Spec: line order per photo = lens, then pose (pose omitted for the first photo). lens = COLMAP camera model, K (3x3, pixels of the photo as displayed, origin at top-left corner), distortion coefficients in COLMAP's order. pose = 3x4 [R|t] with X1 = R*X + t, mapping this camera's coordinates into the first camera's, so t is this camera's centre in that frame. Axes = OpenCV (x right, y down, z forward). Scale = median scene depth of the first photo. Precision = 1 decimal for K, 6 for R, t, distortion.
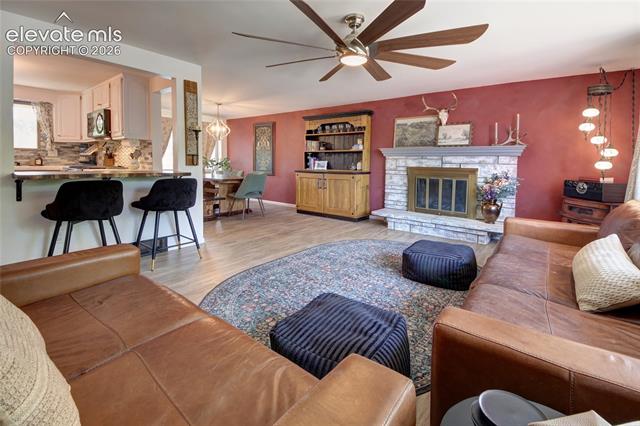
lens RADIAL K [[296.4, 0, 336.8], [0, 296.4, 187.6], [0, 0, 1]] dist [0.027901, -0.014465]
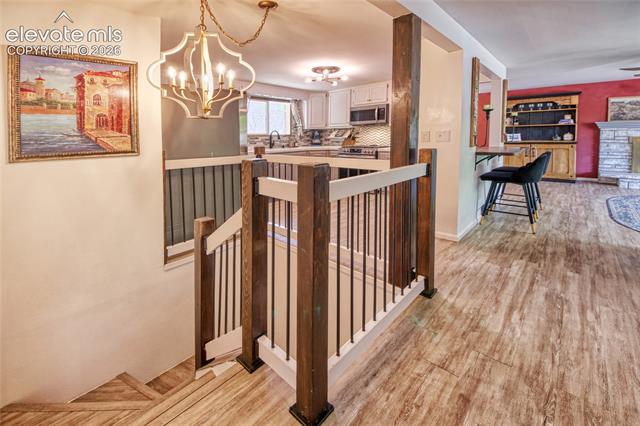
lens RADIAL K [[275.7, 0, 291.5], [0, 275.7, 148.1], [0, 0, 1]] dist [0.000788, -0.007268]
pose [[0.993989, -0.037831, -0.102739, -0.981150], [0.034291, 0.998763, -0.036008, -0.028546], [0.103974, 0.032269, 0.994056, -0.238061]]
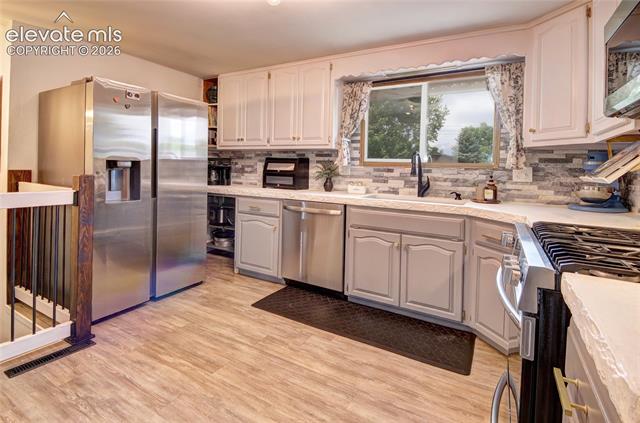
lens RADIAL K [[314.0, 0, 307.3], [0, 314.0, 172.2], [0, 0, 1]] dist [0.000912, -0.006615]
pose [[0.107155, 0.001415, -0.994241, -0.607254], [-0.108840, 0.994006, -0.010316, -0.092041], [0.988267, 0.109319, 0.106667, 0.740123]]
